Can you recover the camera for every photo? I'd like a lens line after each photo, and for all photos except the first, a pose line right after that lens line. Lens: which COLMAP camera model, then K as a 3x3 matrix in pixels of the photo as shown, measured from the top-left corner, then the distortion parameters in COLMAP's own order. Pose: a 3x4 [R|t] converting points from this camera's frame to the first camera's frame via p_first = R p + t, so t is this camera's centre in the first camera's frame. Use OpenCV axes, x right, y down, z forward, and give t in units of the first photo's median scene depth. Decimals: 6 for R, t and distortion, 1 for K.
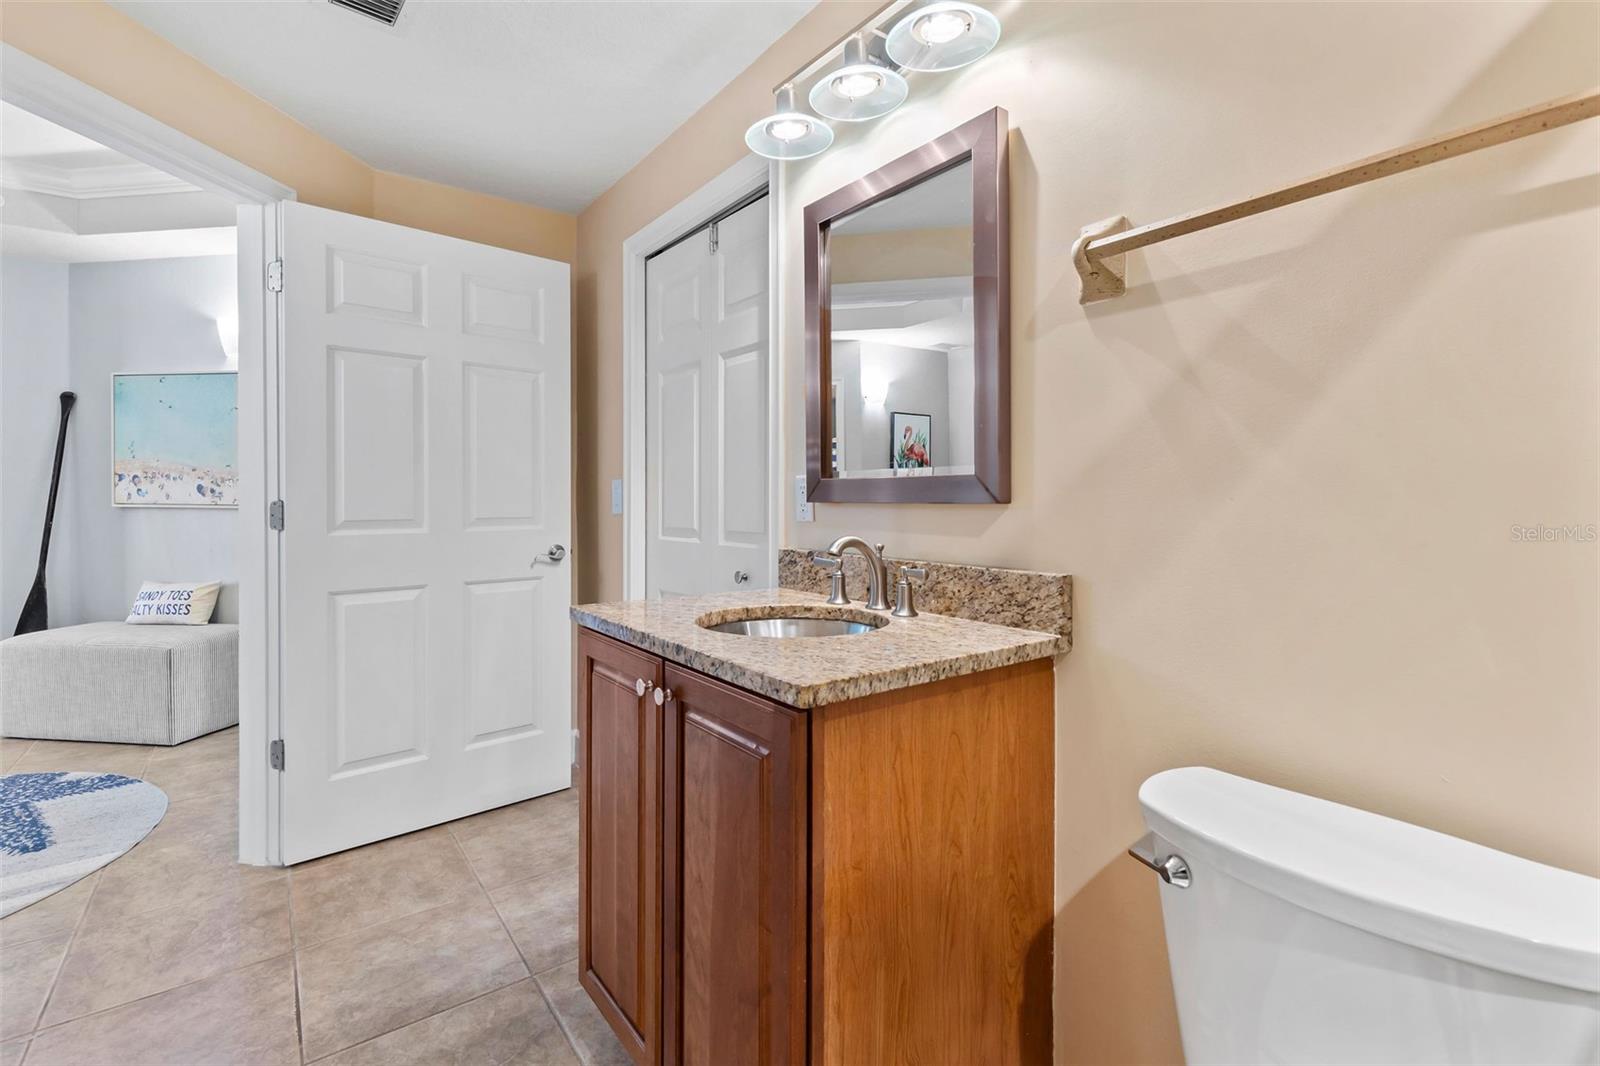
lens RADIAL K [[722.4, 0, 801.5], [0, 722.4, 506.0], [0, 0, 1]] dist [0.005997, -0.000366]
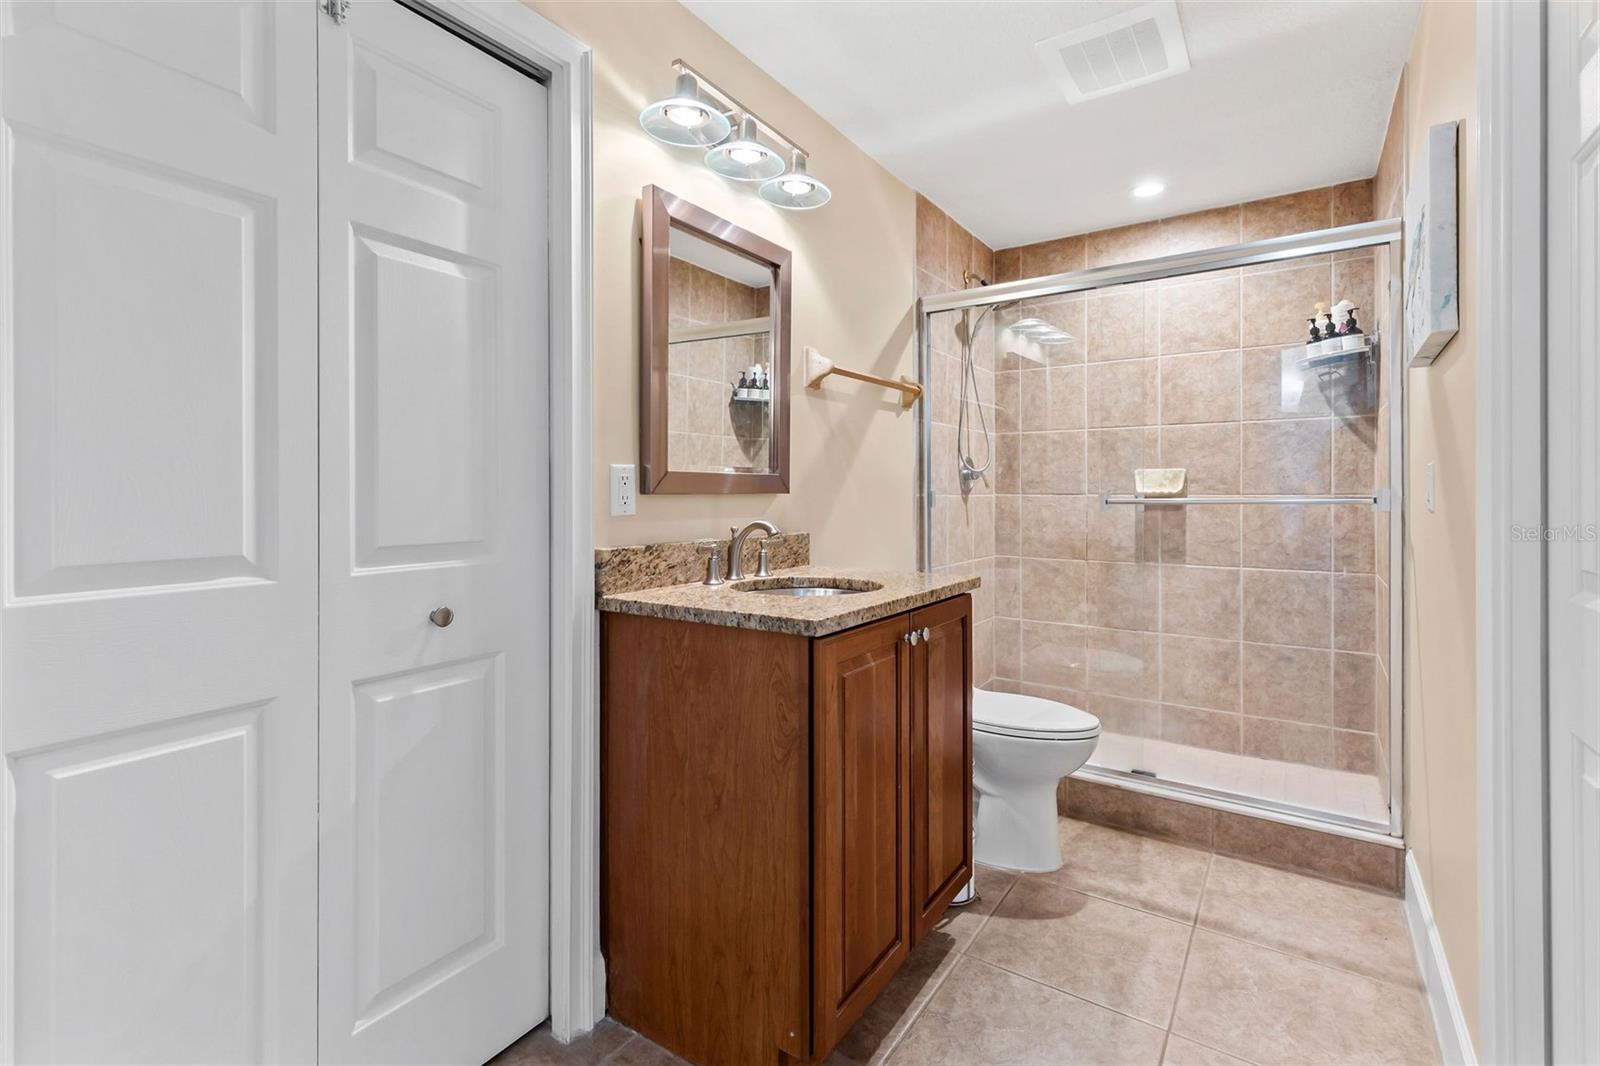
lens RADIAL K [[722.4, 0, 801.5], [0, 722.4, 506.0], [0, 0, 1]] dist [0.005997, -0.000366]
pose [[-0.316845, -0.020551, 0.948255, -0.955814], [0.008486, 0.999664, 0.024501, -0.011399], [-0.948439, 0.015810, -0.316564, 1.111735]]
